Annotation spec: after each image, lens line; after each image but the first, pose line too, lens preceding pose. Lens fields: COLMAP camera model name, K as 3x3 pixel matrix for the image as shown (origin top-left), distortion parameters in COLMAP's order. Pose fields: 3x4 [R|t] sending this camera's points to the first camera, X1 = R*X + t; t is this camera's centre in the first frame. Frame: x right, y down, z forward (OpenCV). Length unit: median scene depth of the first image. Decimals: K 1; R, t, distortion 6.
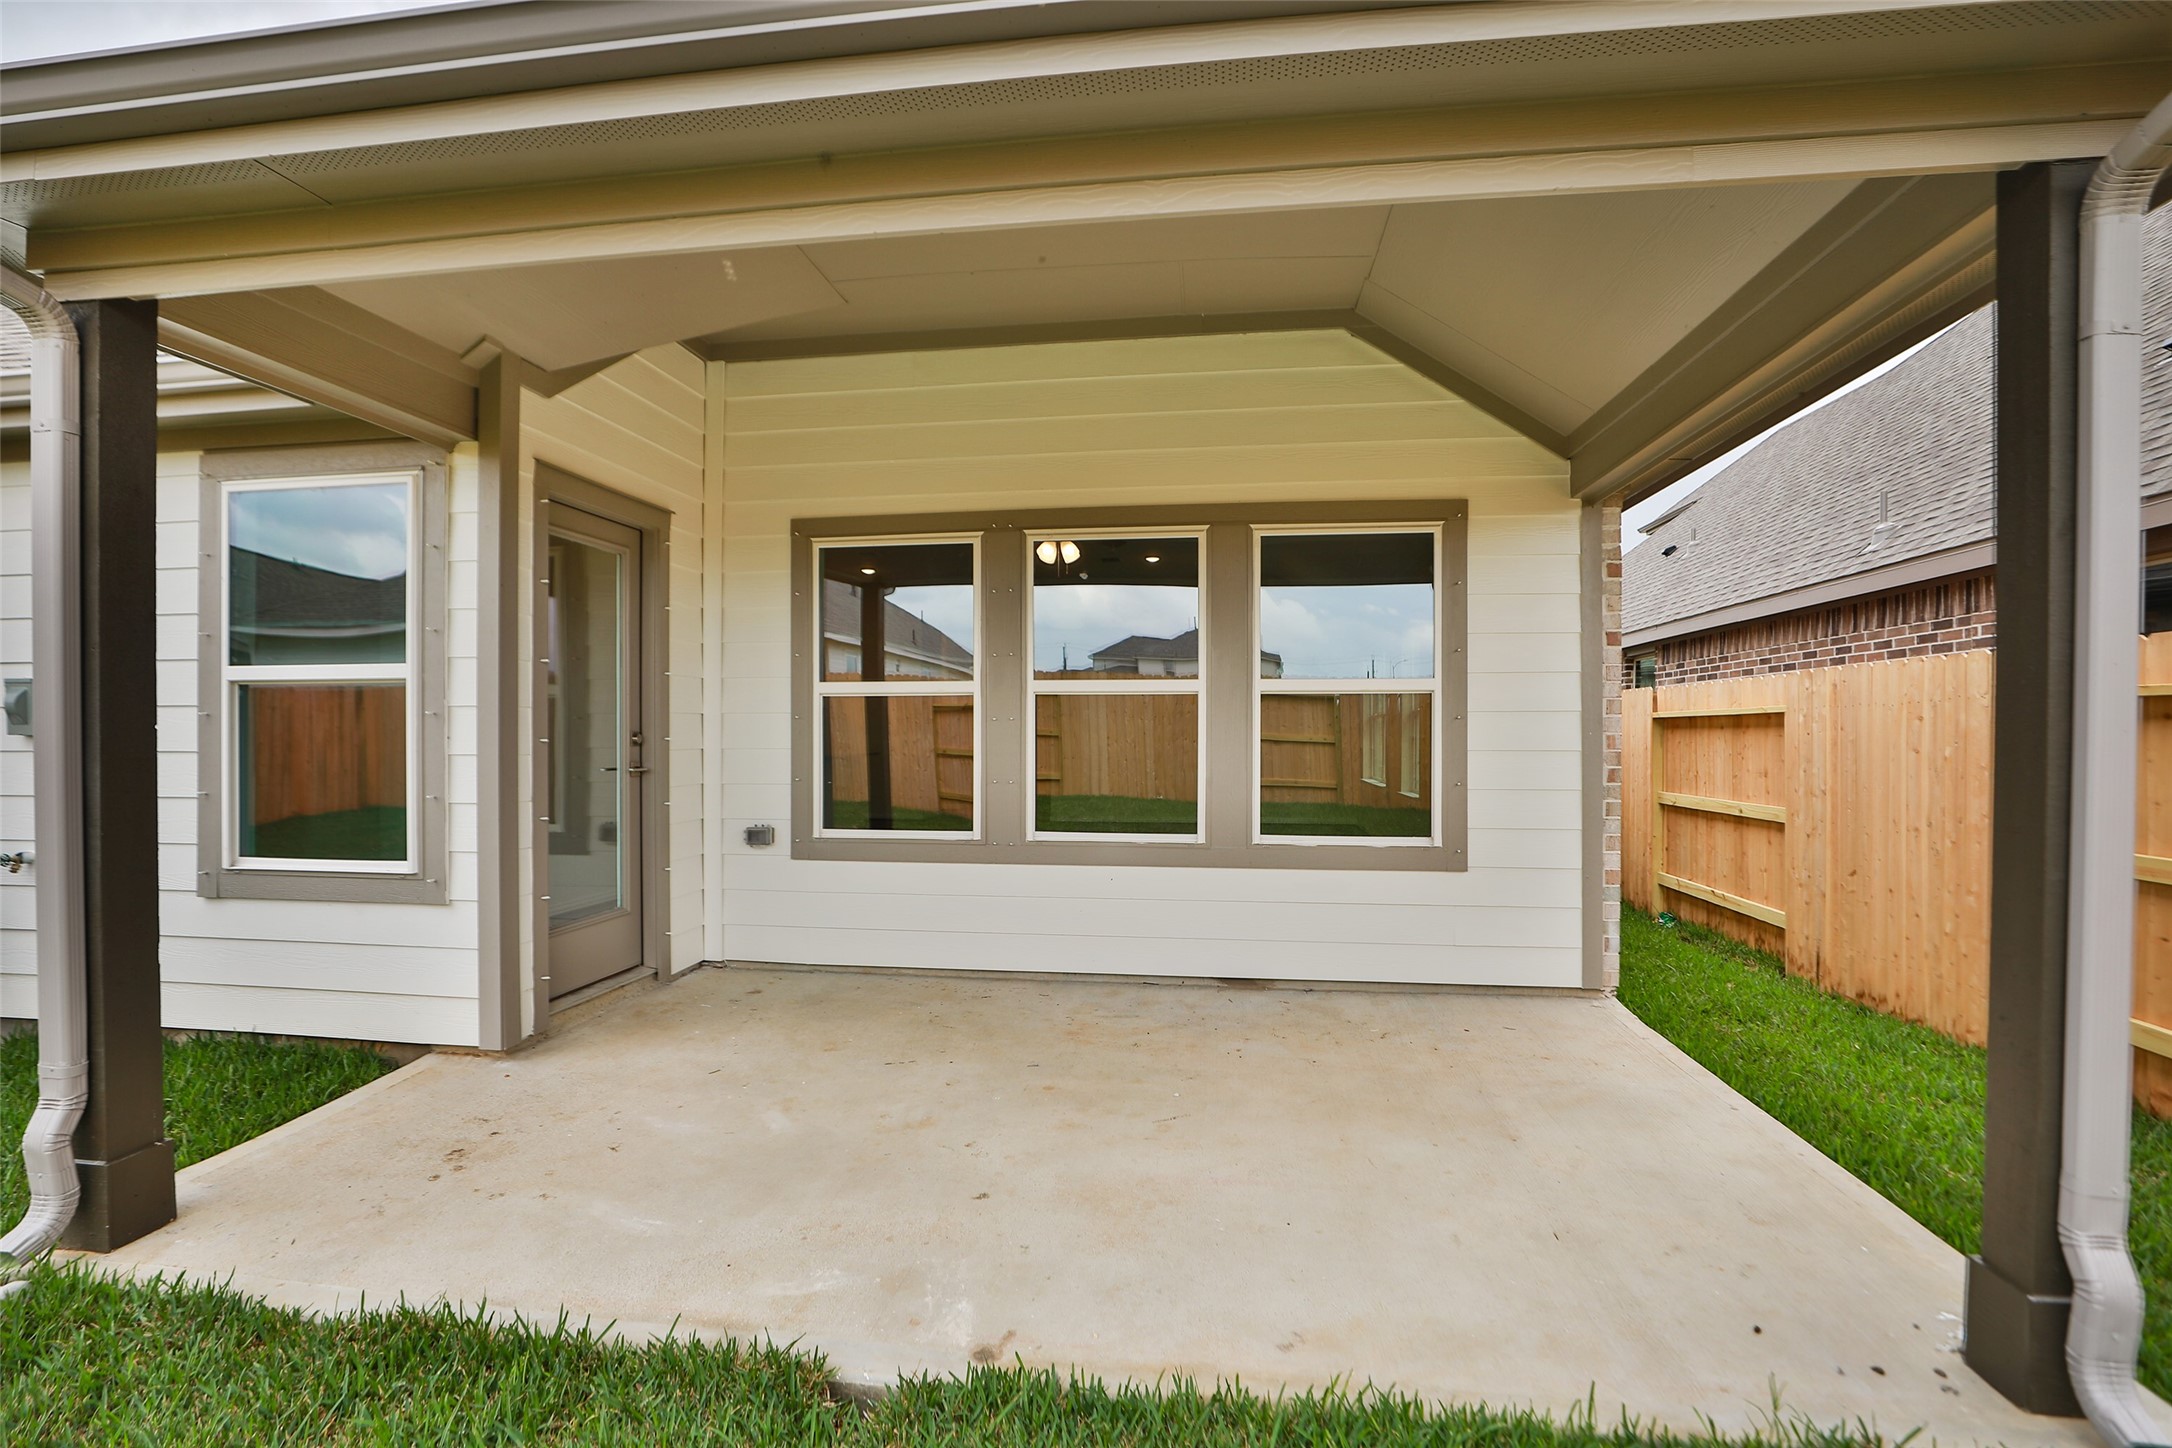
lens RADIAL K [[966.5, 0, 1089.4], [0, 966.5, 734.8], [0, 0, 1]] dist [0.001919, -0.000361]
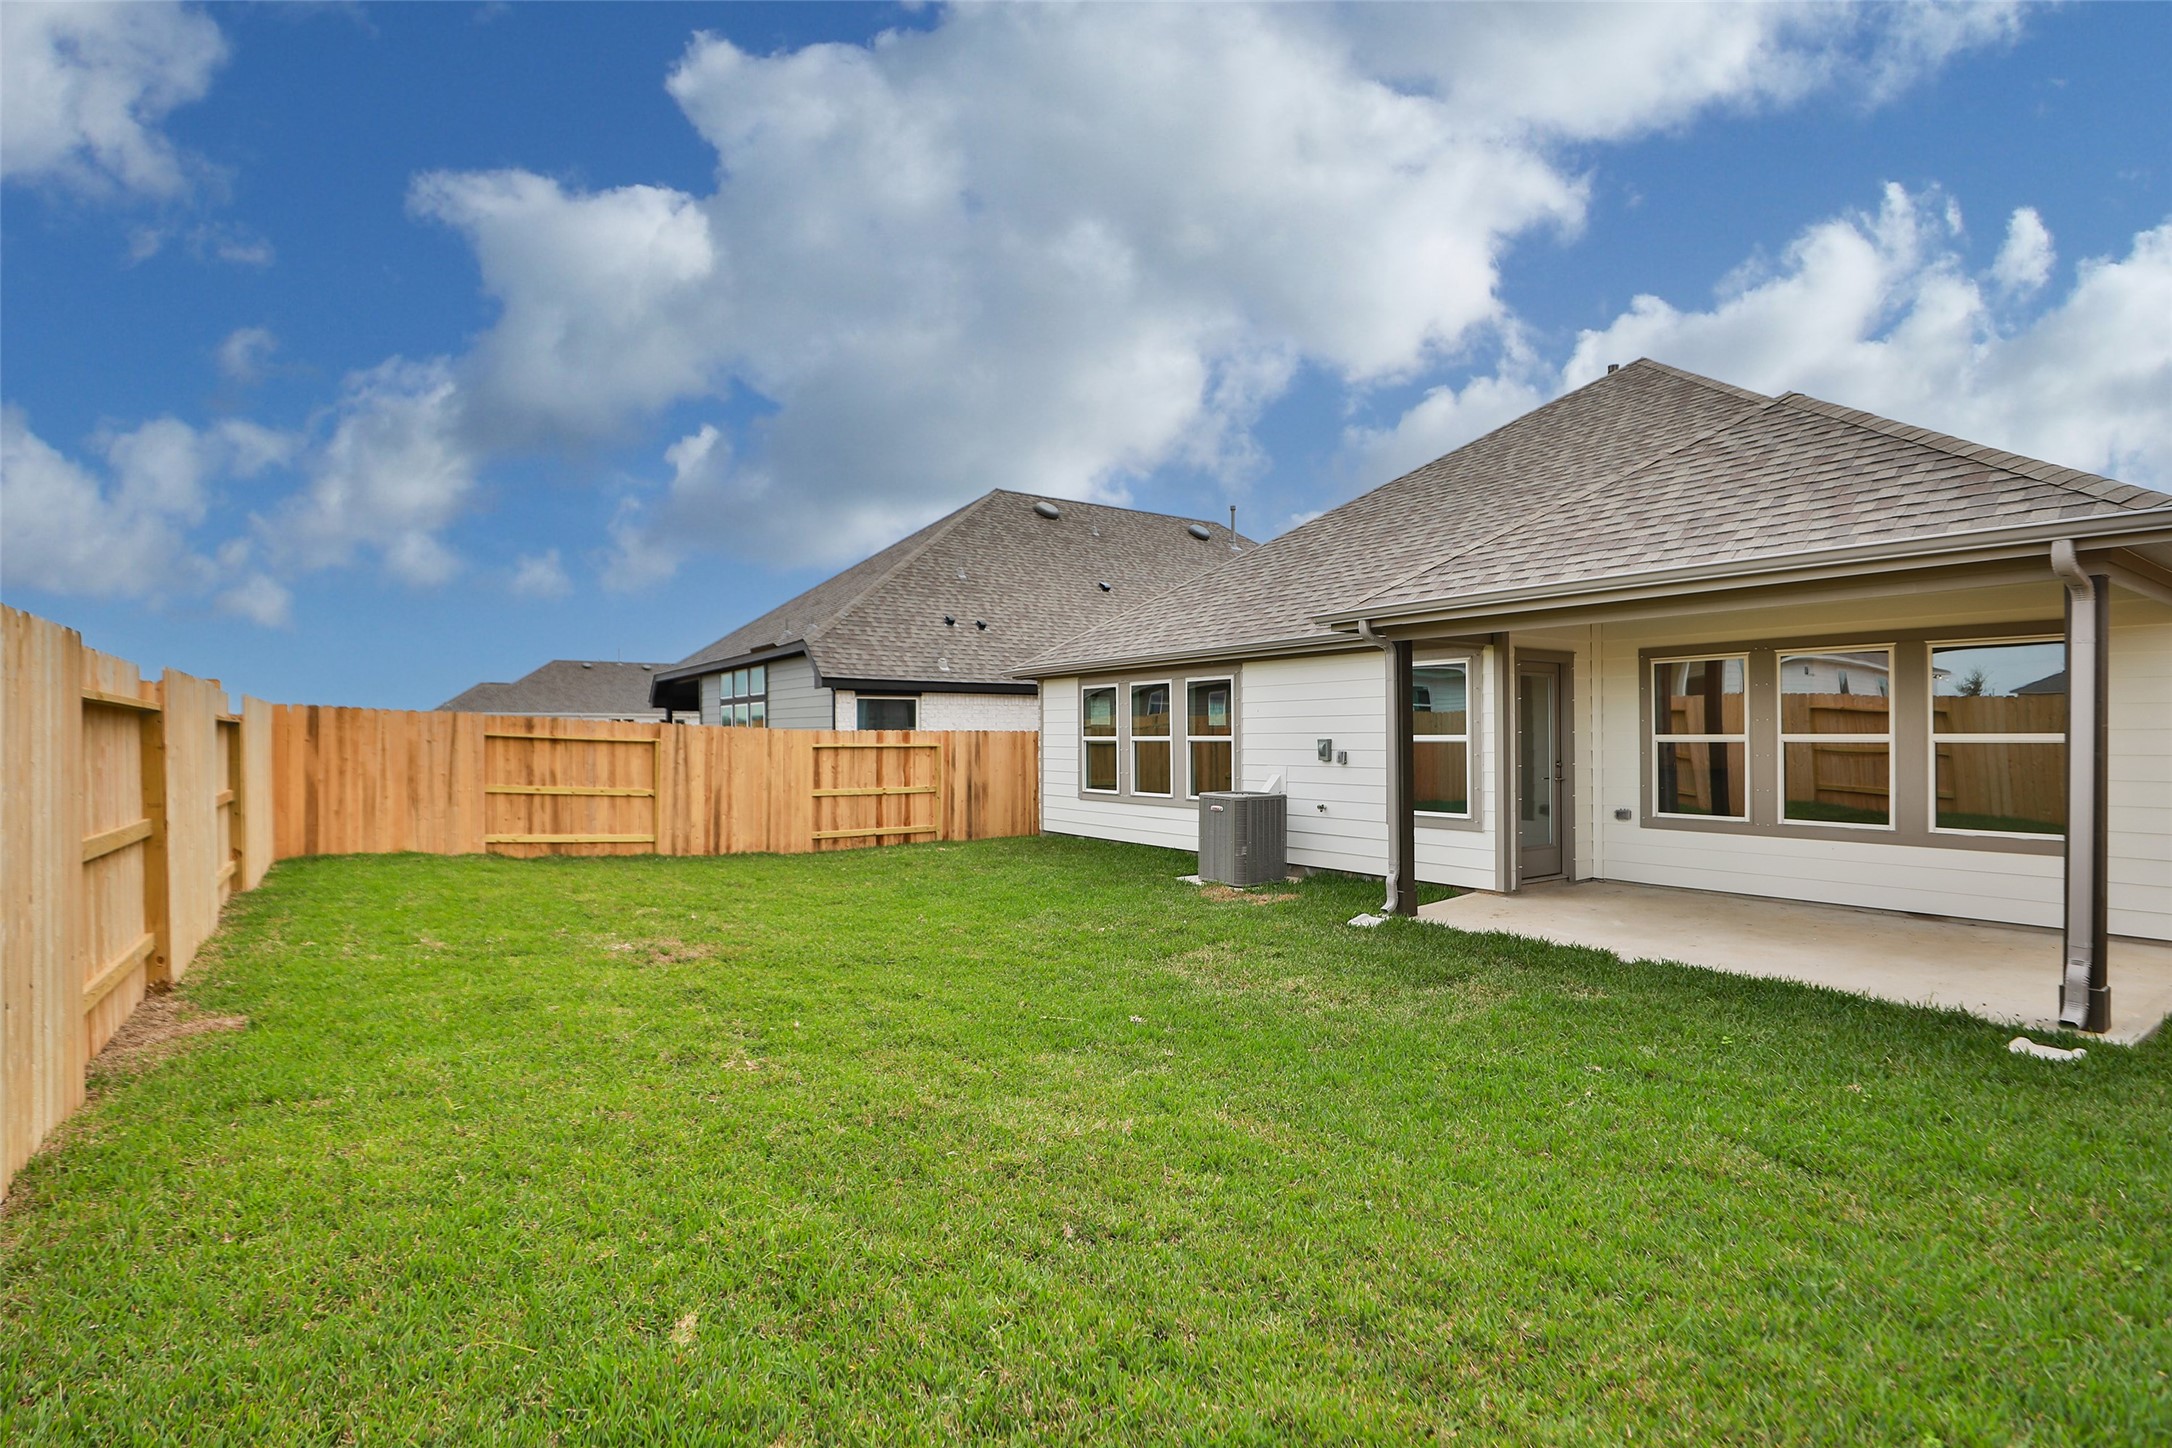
lens RADIAL K [[966.5, 0, 1092.5], [0, 966.5, 741.0], [0, 0, 1]] dist [0.001919, -0.000361]
pose [[0.638600, -0.007830, -0.769499, 0.502527], [0.003118, 0.999966, -0.007588, -0.033622], [0.769532, 0.002446, 0.638603, -1.119595]]
